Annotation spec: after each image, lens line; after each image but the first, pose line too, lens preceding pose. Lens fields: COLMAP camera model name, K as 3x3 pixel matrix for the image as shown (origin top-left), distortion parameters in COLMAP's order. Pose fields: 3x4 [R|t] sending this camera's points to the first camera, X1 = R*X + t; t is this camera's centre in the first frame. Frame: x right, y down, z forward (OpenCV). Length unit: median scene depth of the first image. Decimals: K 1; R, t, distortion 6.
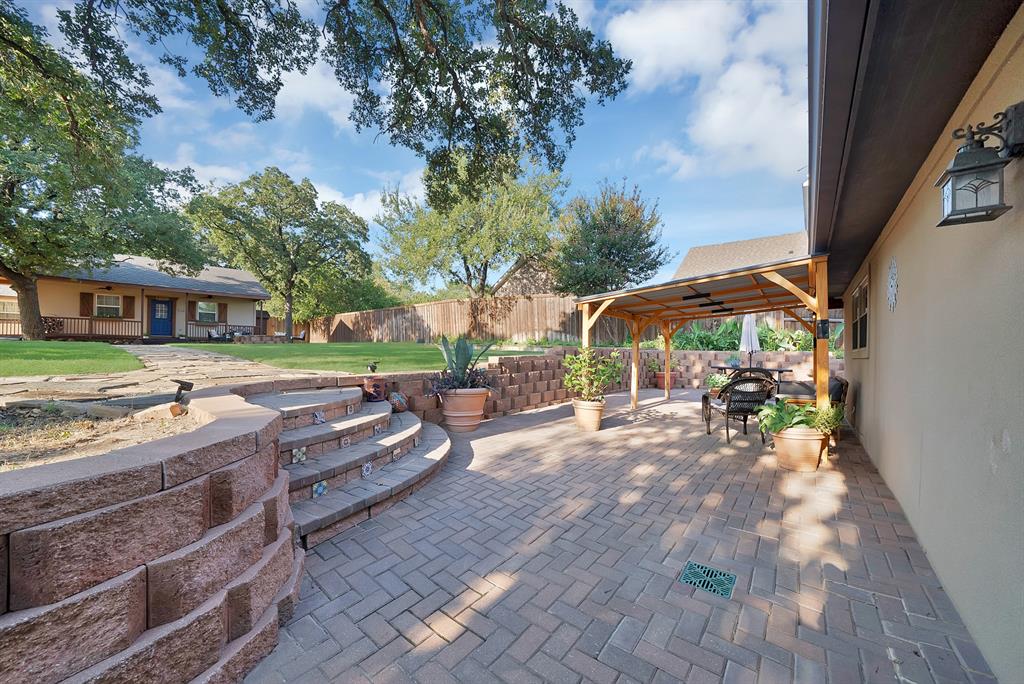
lens RADIAL K [[371.2, 0, 517.7], [0, 371.2, 342.4], [0, 0, 1]] dist [-0.024156, 0.002018]
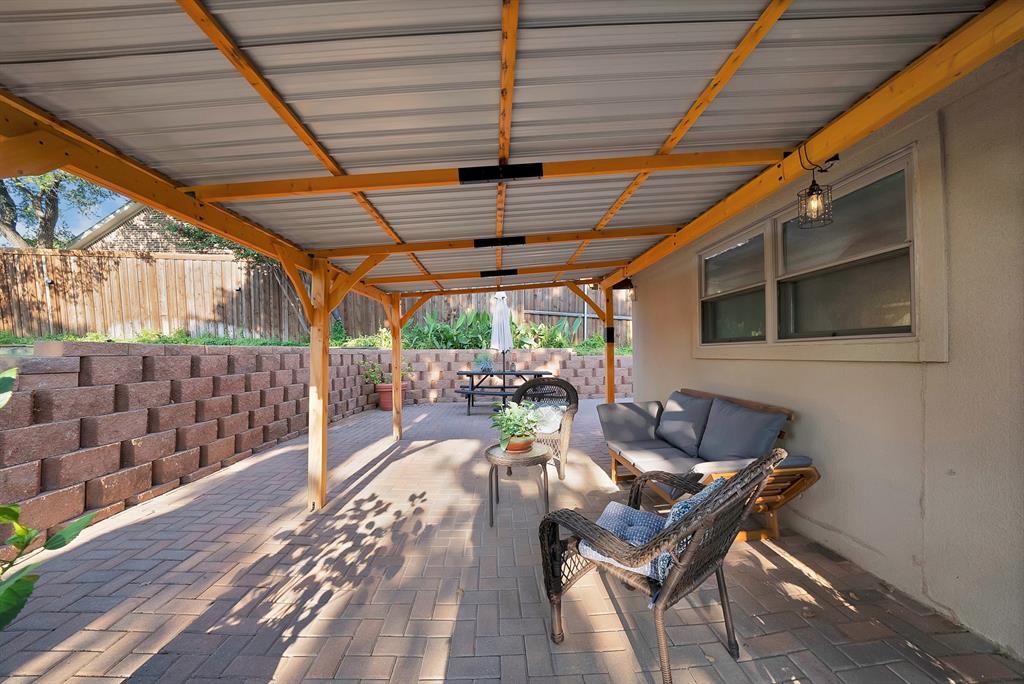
lens RADIAL K [[371.2, 0, 508.2], [0, 371.2, 344.2], [0, 0, 1]] dist [-0.024156, 0.002018]
pose [[0.769542, -0.007210, 0.638555, 0.095848], [0.004134, 0.999972, 0.006310, 0.005234], [-0.638582, -0.002216, 0.769550, 0.247347]]
